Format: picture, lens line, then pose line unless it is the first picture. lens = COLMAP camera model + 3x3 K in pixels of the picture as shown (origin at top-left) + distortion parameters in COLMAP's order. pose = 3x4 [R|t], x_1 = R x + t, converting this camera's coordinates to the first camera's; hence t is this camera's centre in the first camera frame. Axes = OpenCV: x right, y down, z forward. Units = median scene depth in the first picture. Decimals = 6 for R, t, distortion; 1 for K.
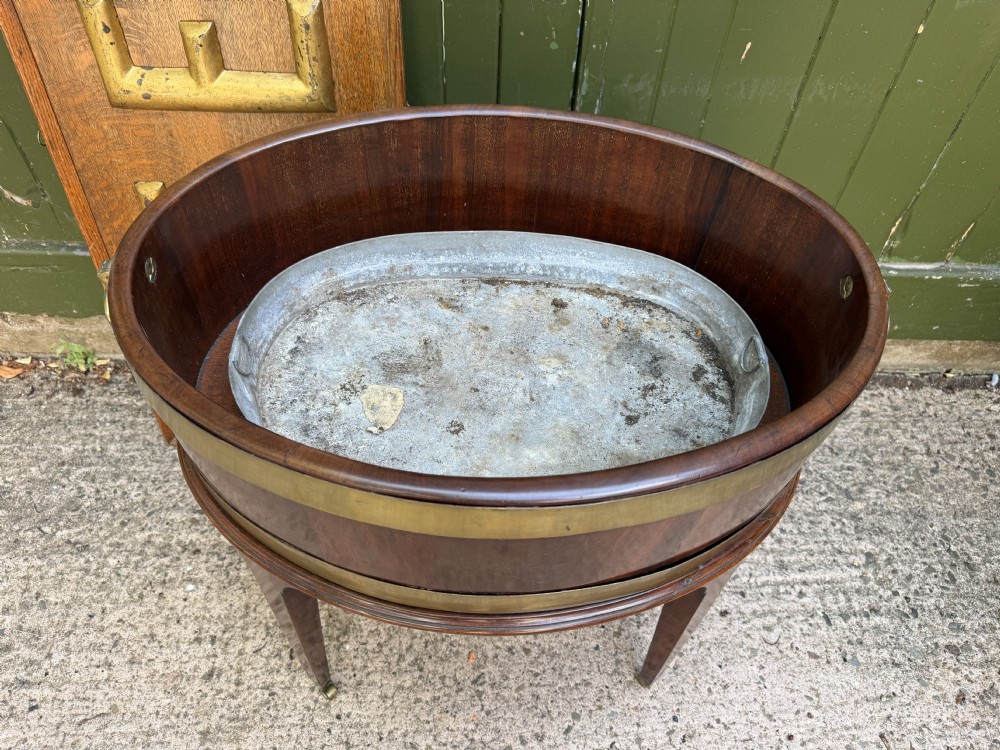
lens RADIAL K [[744.4, 0, 501.3], [0, 744.4, 385.5], [0, 0, 1]] dist [-0.013565, -0.003879]
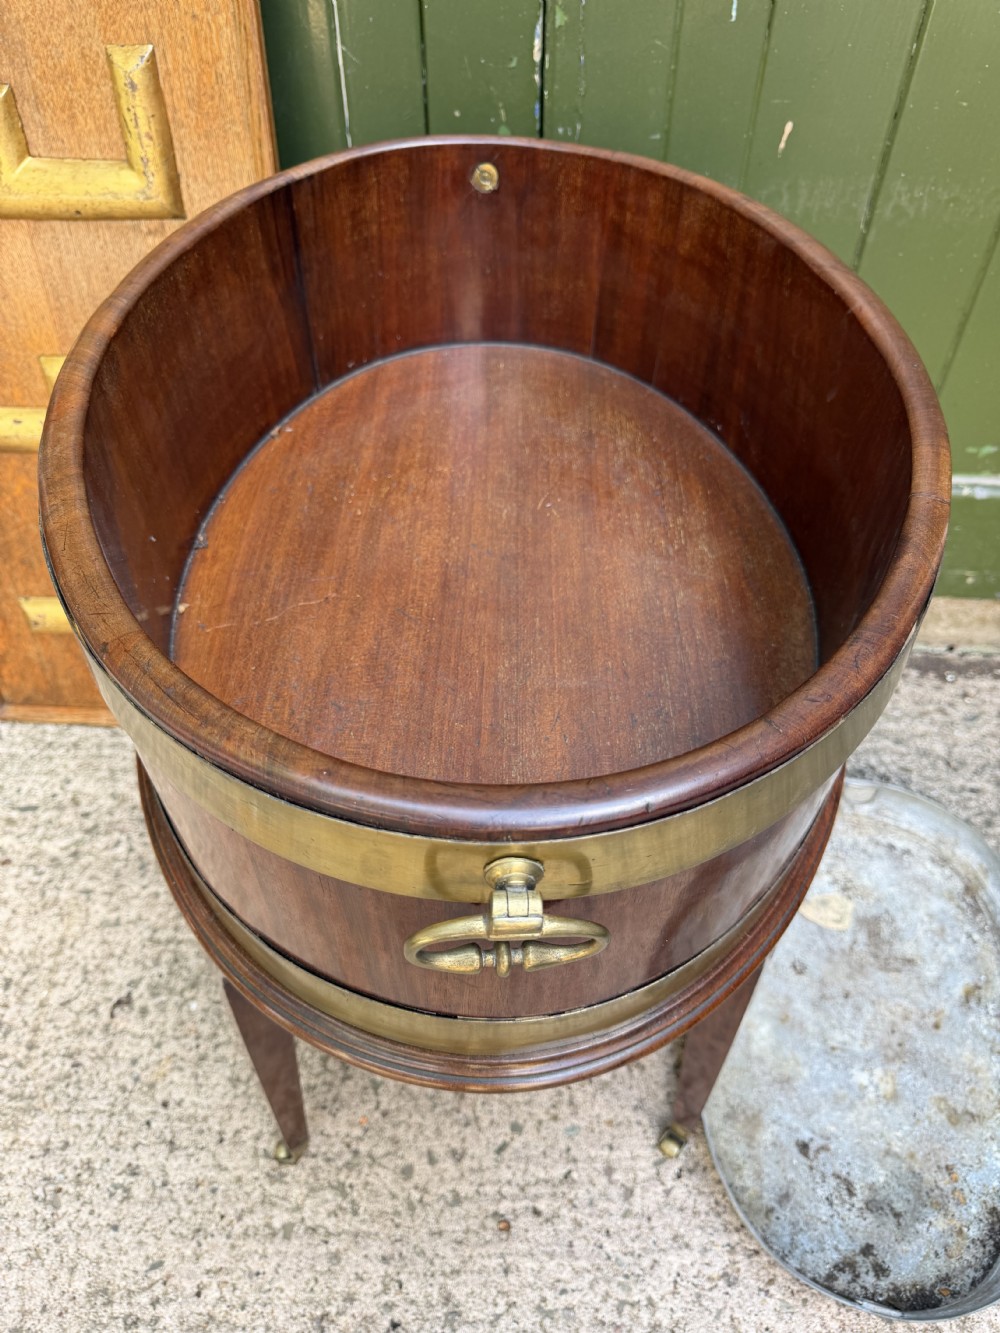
lens RADIAL K [[992.2, 0, 500.5], [0, 992.2, 678.9], [0, 0, 1]] dist [-0.013565, -0.003879]
pose [[0.996414, 0.030295, -0.079001, 0.139214], [-0.035019, 0.997637, -0.059111, 0.097057], [0.077023, 0.061665, 0.995120, 0.096775]]
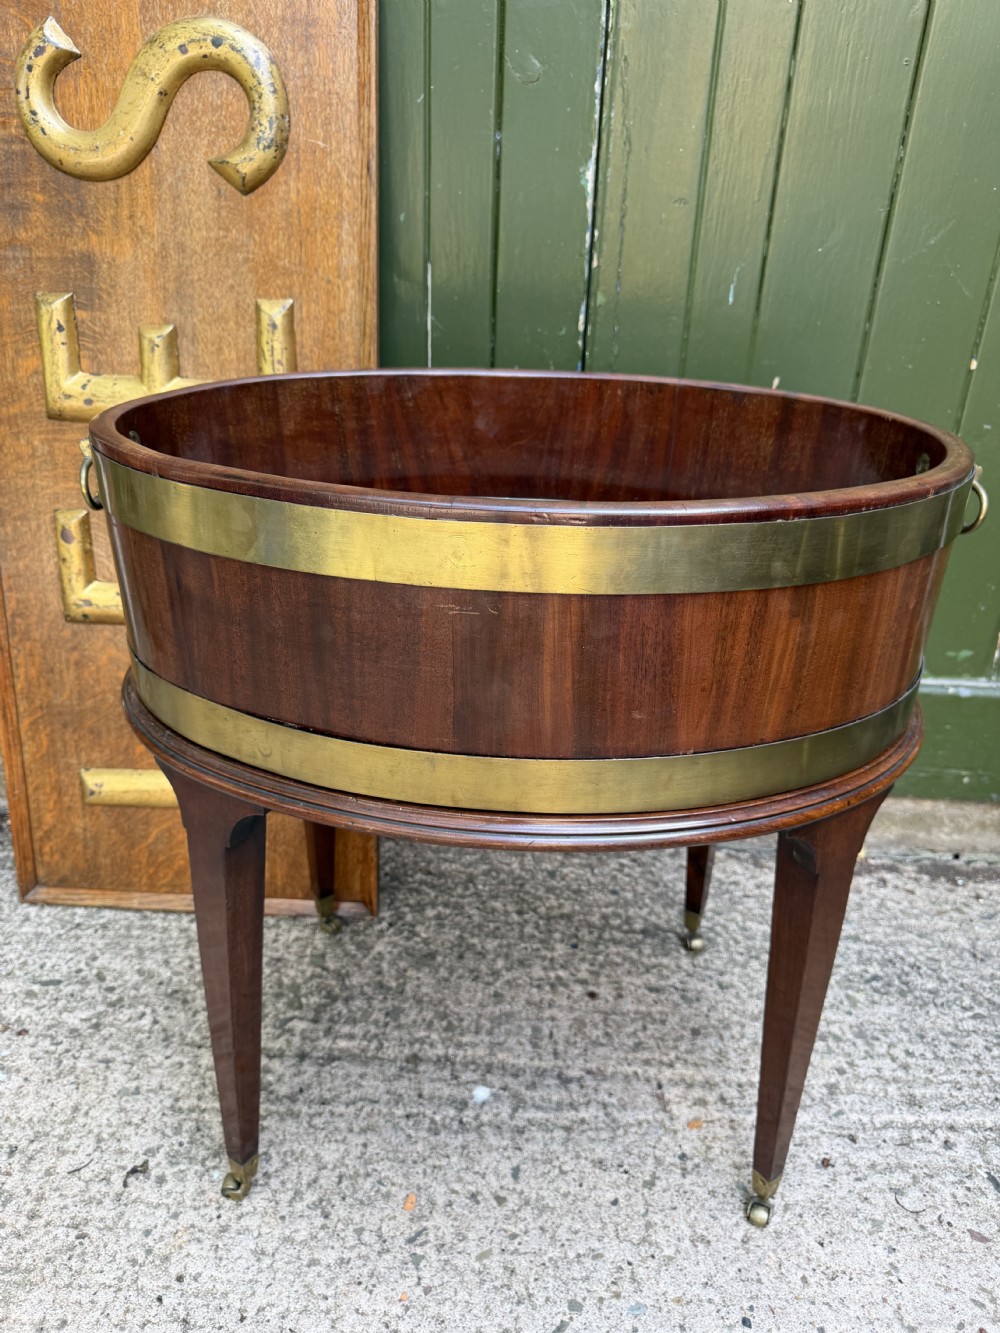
lens RADIAL K [[992.2, 0, 495.8], [0, 992.2, 660.1], [0, 0, 1]] dist [-0.013565, -0.003879]
pose [[0.998176, 0.021063, -0.056584, 0.068943], [-0.043400, 0.901837, -0.429892, 0.311926], [0.041974, 0.431563, 0.901105, 0.067966]]
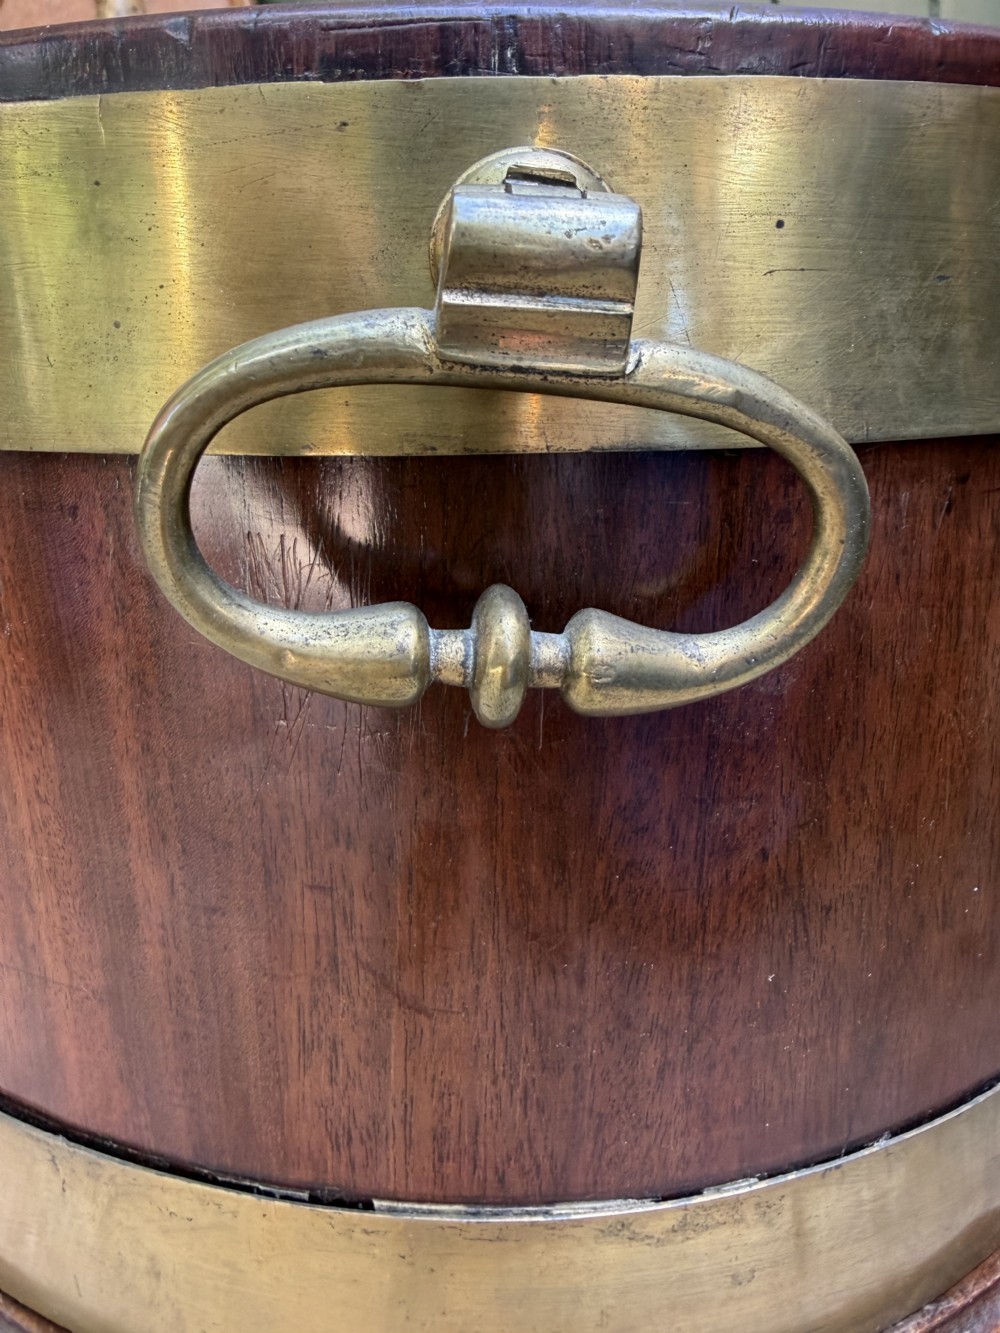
lens RADIAL K [[1002.5, 0, 484.9], [0, 1002.5, 578.2], [0, 0, 1]] dist [0.002693, 0.002515]
pose [[0.993982, -0.037429, -0.102948, 0.123935], [-0.031944, 0.799921, -0.599255, 0.232124], [0.104779, 0.598937, 0.793912, 0.373835]]
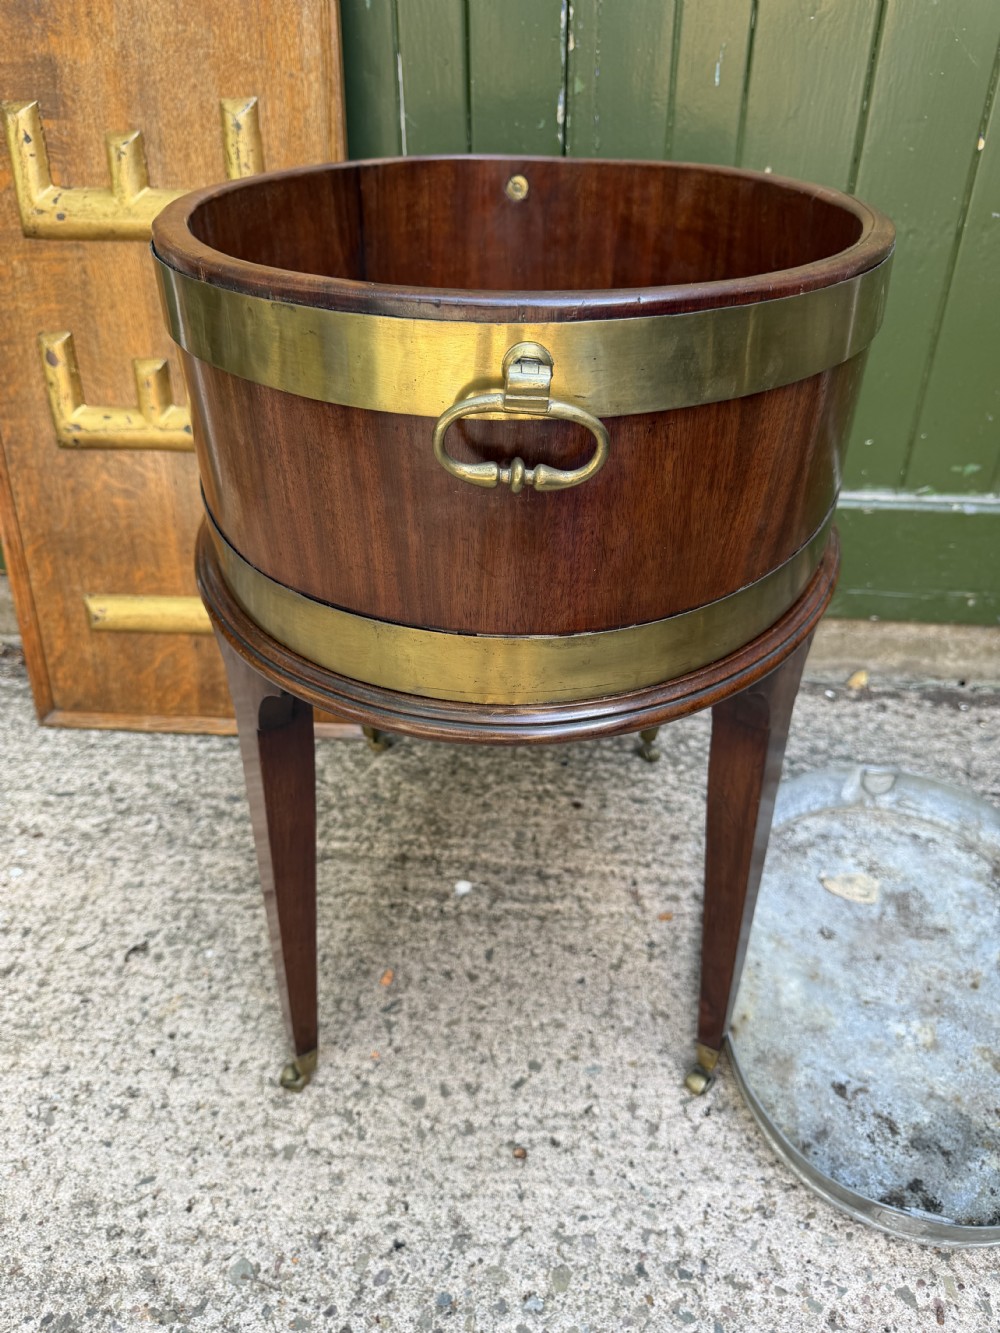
lens RADIAL K [[992.2, 0, 499.1], [0, 992.2, 670.0], [0, 0, 1]] dist [-0.013565, -0.003879]
pose [[0.992827, 0.020686, -0.117754, 0.157242], [-0.057461, 0.946268, -0.318238, 0.384515], [0.104844, 0.322722, 0.940669, 0.098196]]
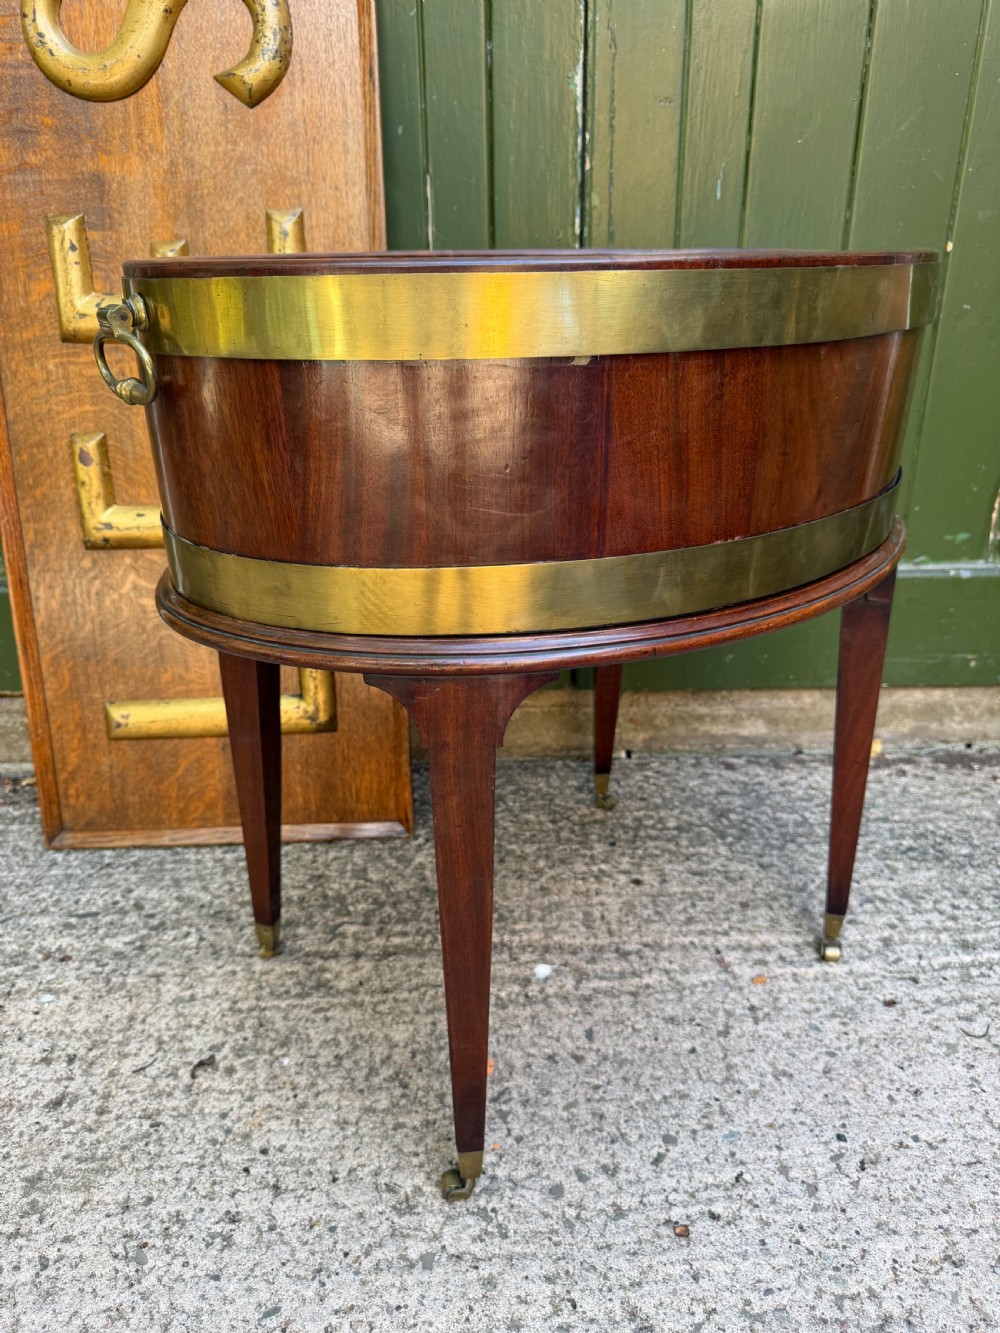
lens RADIAL K [[992.2, 0, 497.7], [0, 992.2, 661.3], [0, 0, 1]] dist [-0.013565, -0.003879]
pose [[0.998587, -0.052270, -0.009623, -0.006956], [0.041278, 0.876786, -0.479105, 0.467402], [0.033480, 0.478031, 0.877705, 0.129930]]
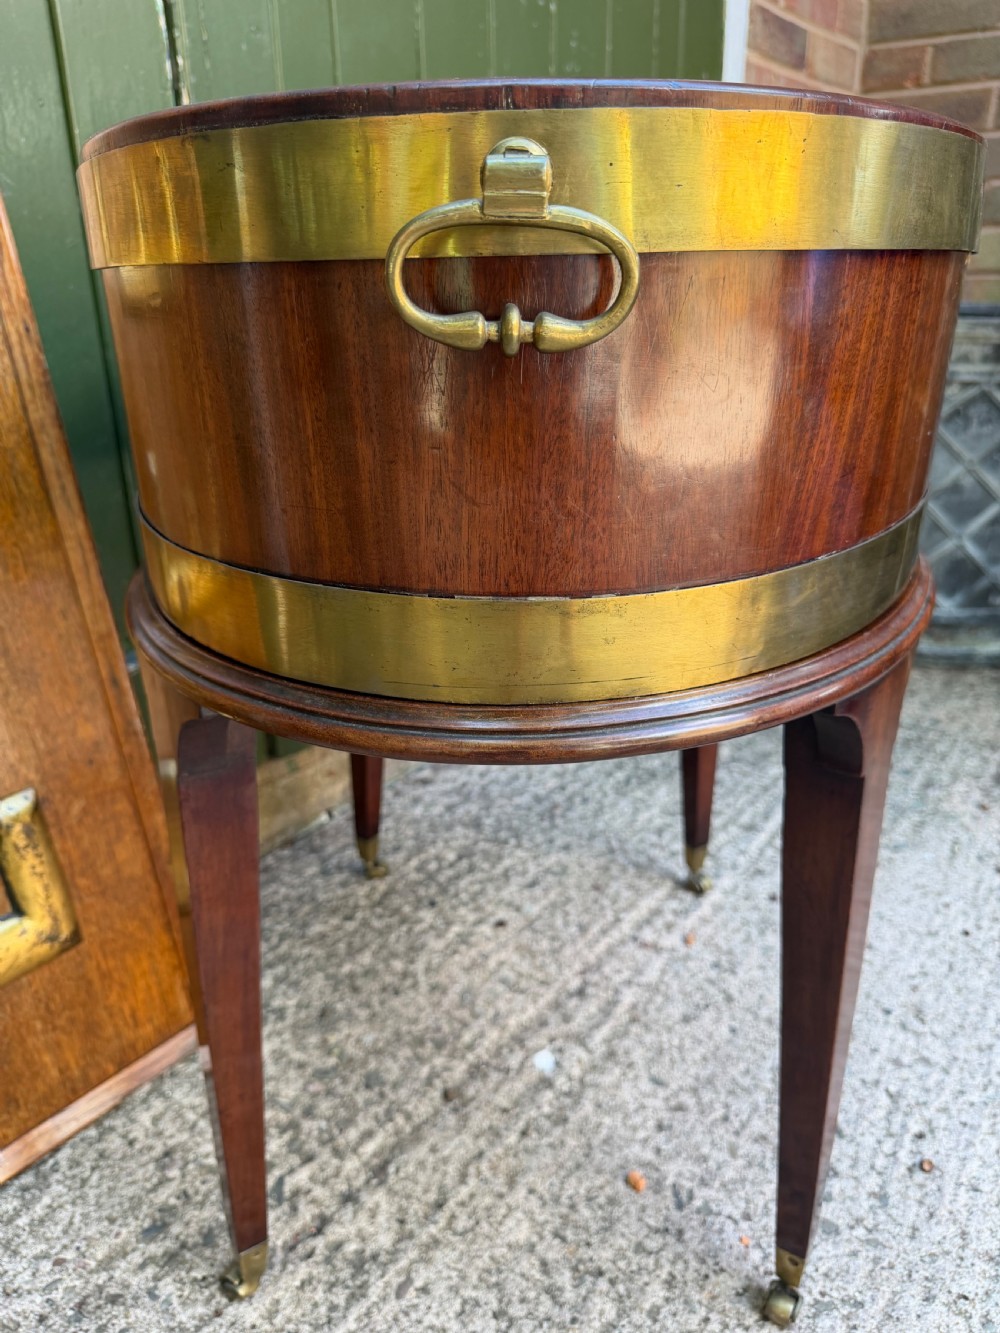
lens RADIAL K [[992.2, 0, 518.8], [0, 992.2, 661.8], [0, 0, 1]] dist [-0.013565, -0.003879]
pose [[0.618911, -0.335316, 0.710290, -0.443846], [0.636156, 0.744406, -0.202892, 0.193258], [-0.460711, 0.577428, 0.674034, 0.393861]]
